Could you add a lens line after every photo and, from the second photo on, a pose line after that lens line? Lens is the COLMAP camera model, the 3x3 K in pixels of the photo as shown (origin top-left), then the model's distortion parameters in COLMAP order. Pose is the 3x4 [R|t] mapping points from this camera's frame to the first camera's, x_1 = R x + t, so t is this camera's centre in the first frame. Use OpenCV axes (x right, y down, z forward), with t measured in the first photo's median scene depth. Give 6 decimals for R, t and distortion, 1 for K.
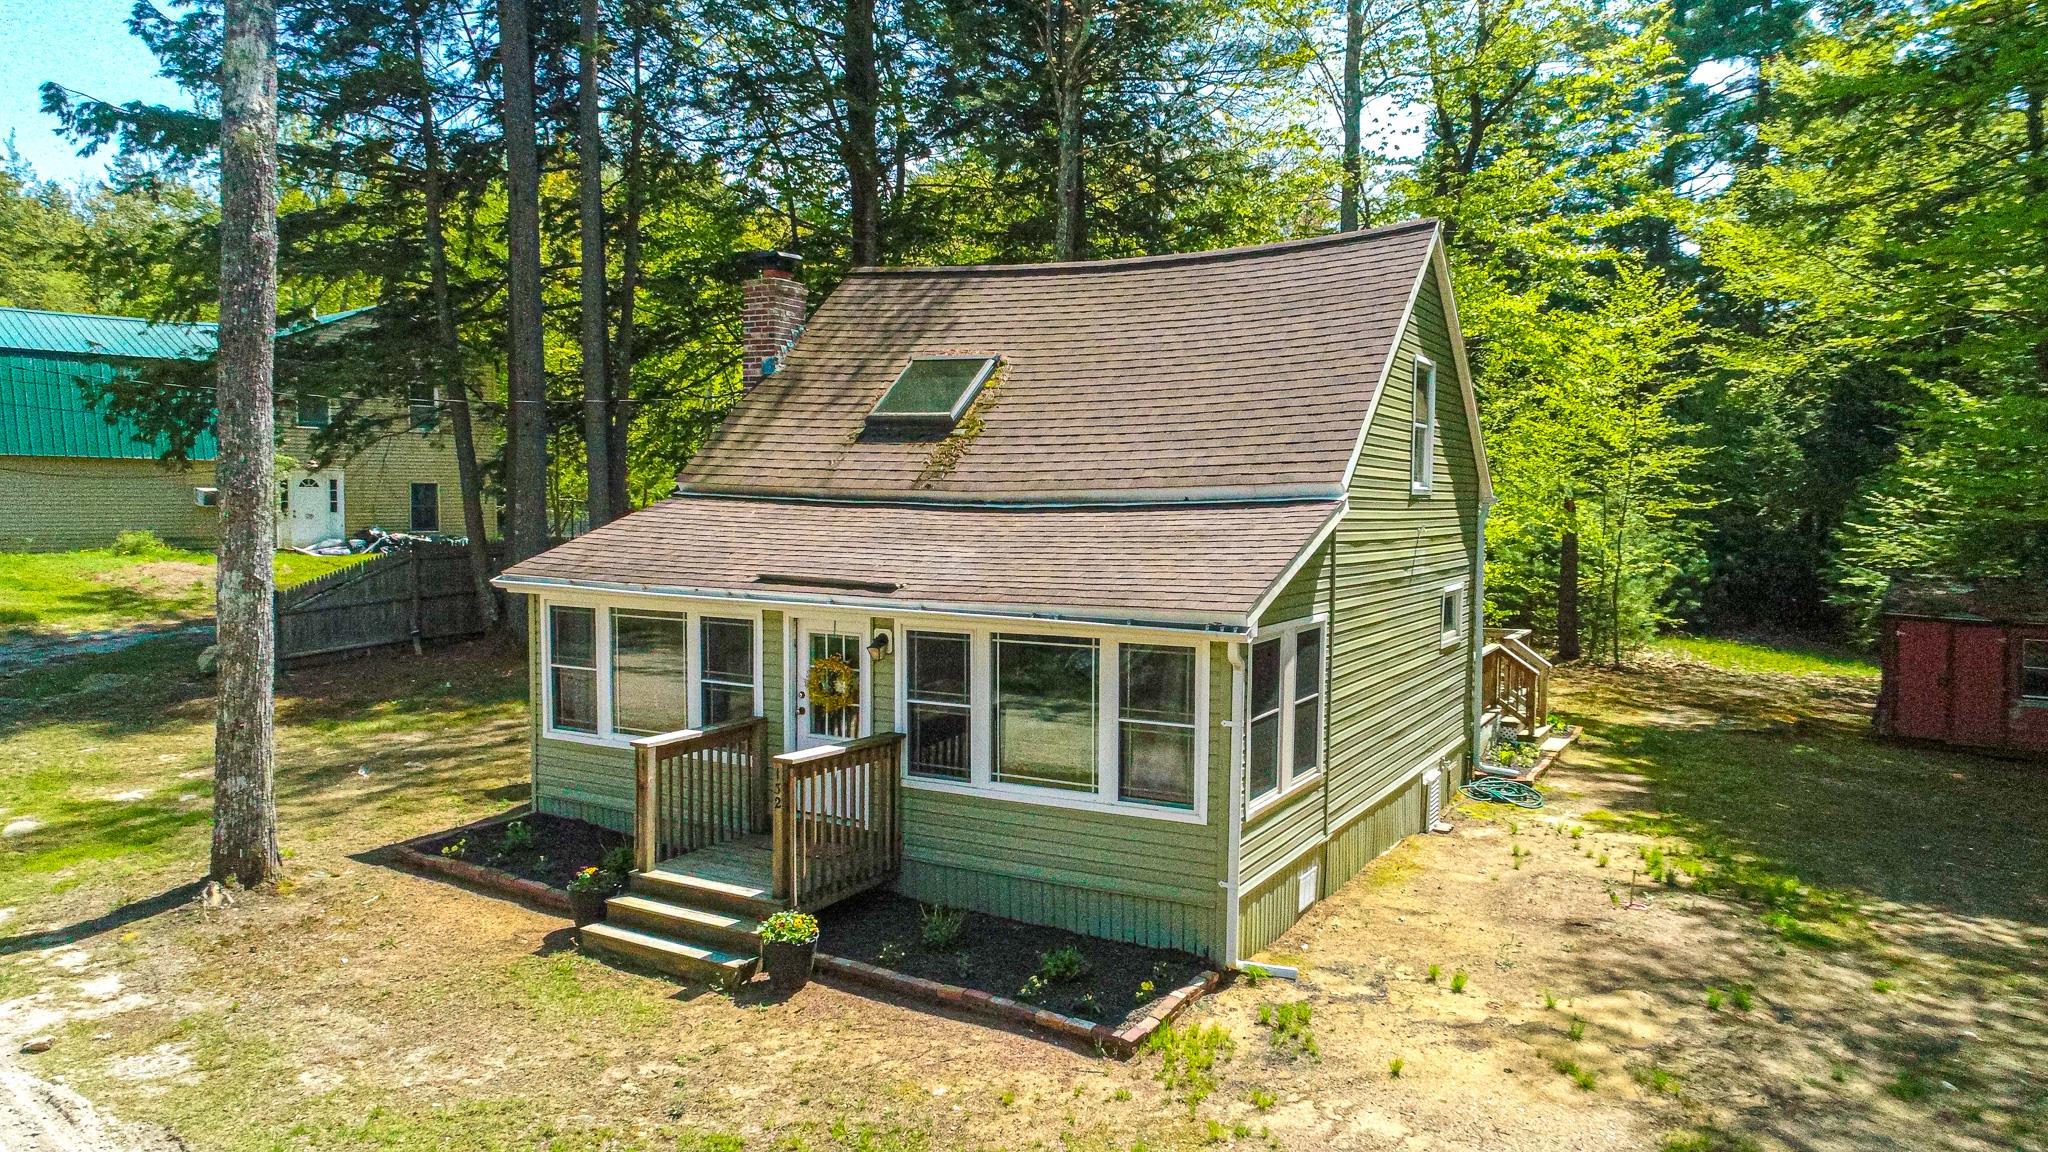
lens RADIAL K [[1428.2, 0, 1024.0], [0, 1428.2, 576.0], [0, 0, 1]] dist [0.000764, -0.002438]
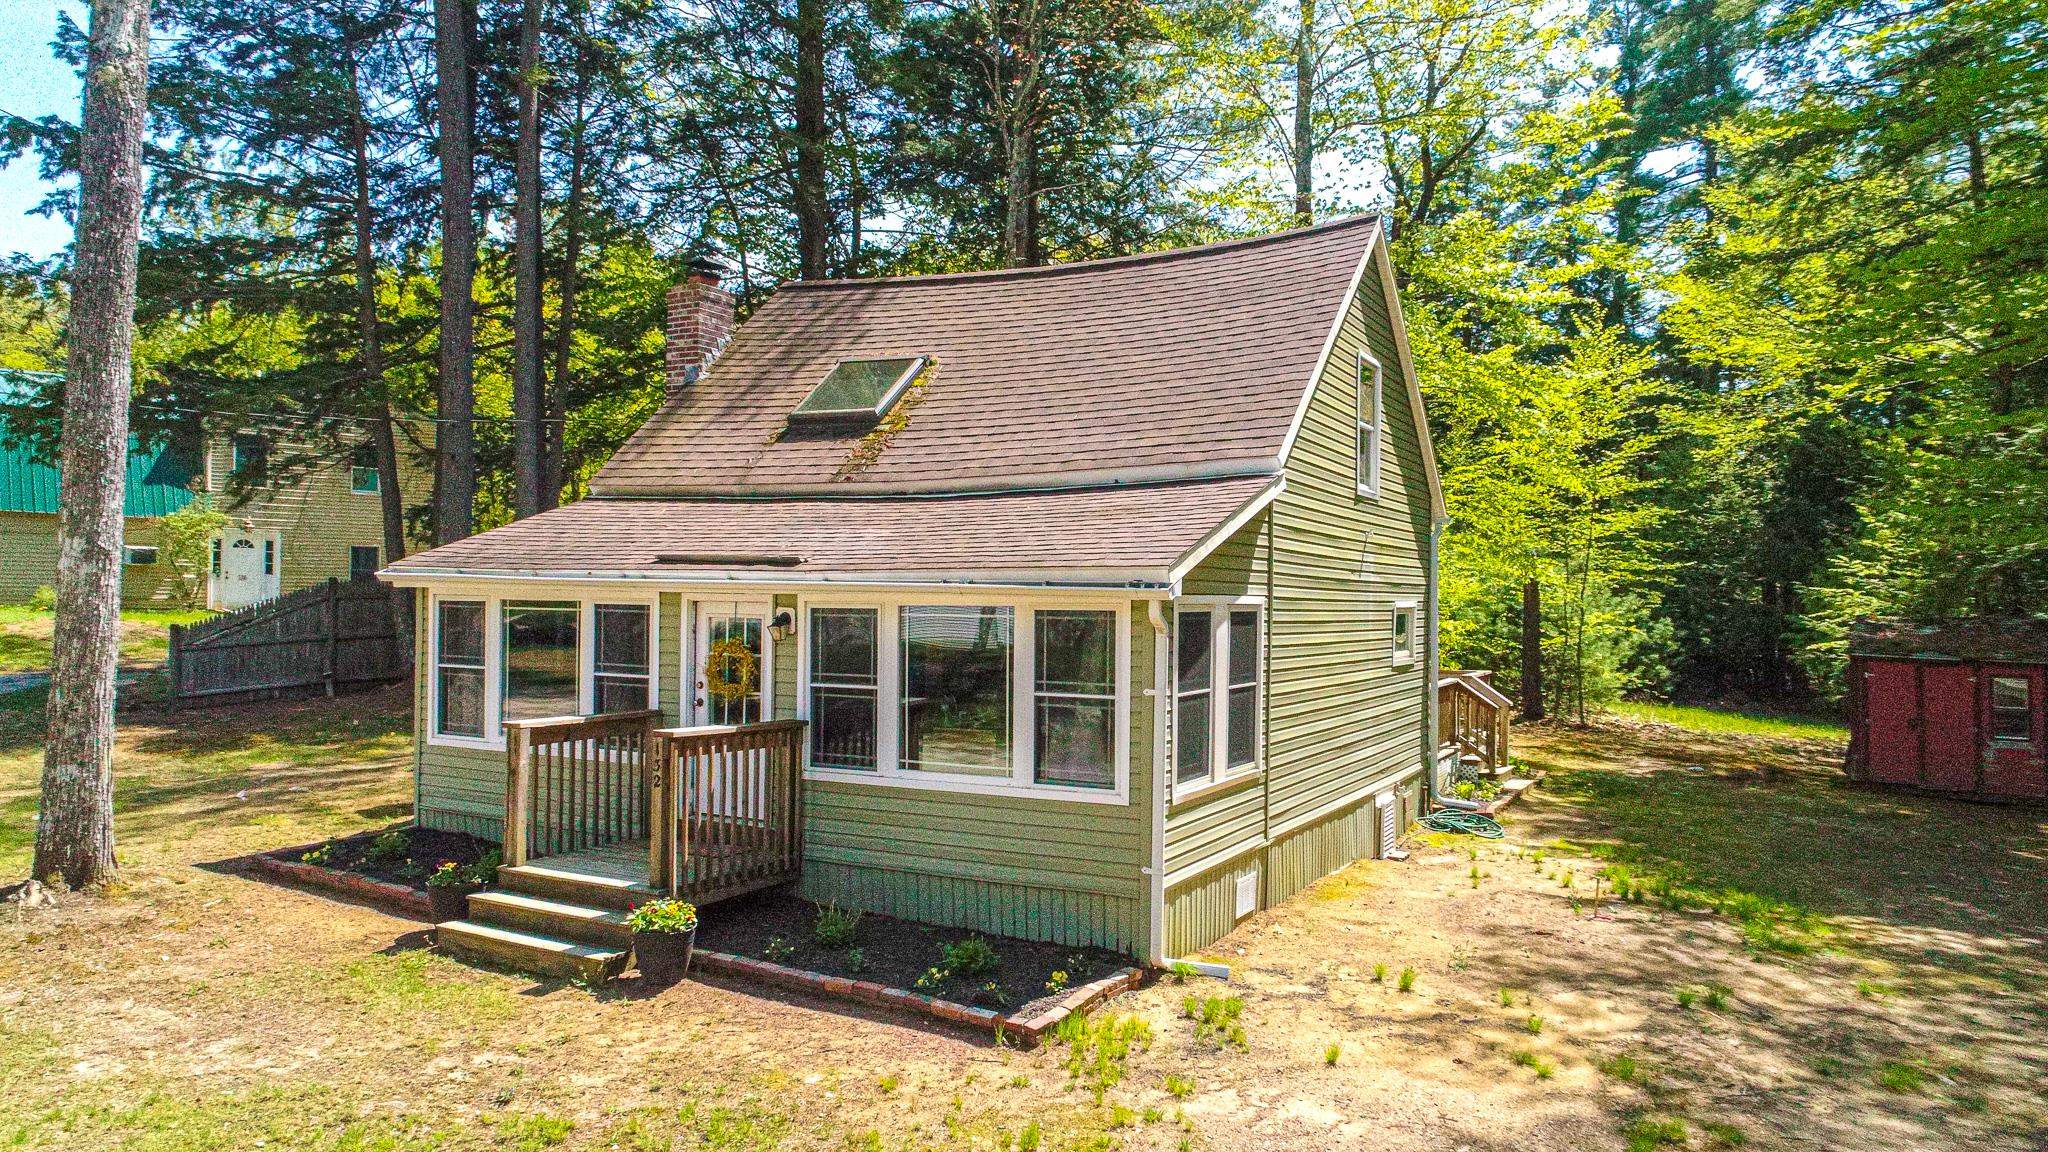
lens RADIAL K [[1425.1, 0, 1028.4], [0, 1425.1, 571.7], [0, 0, 1]] dist [-0.003652, 0.003901]
pose [[0.999782, 0.003159, 0.020634, 0.039661], [-0.001538, 0.996945, -0.078090, 0.085866], [-0.020818, 0.078042, 0.996733, 0.073185]]
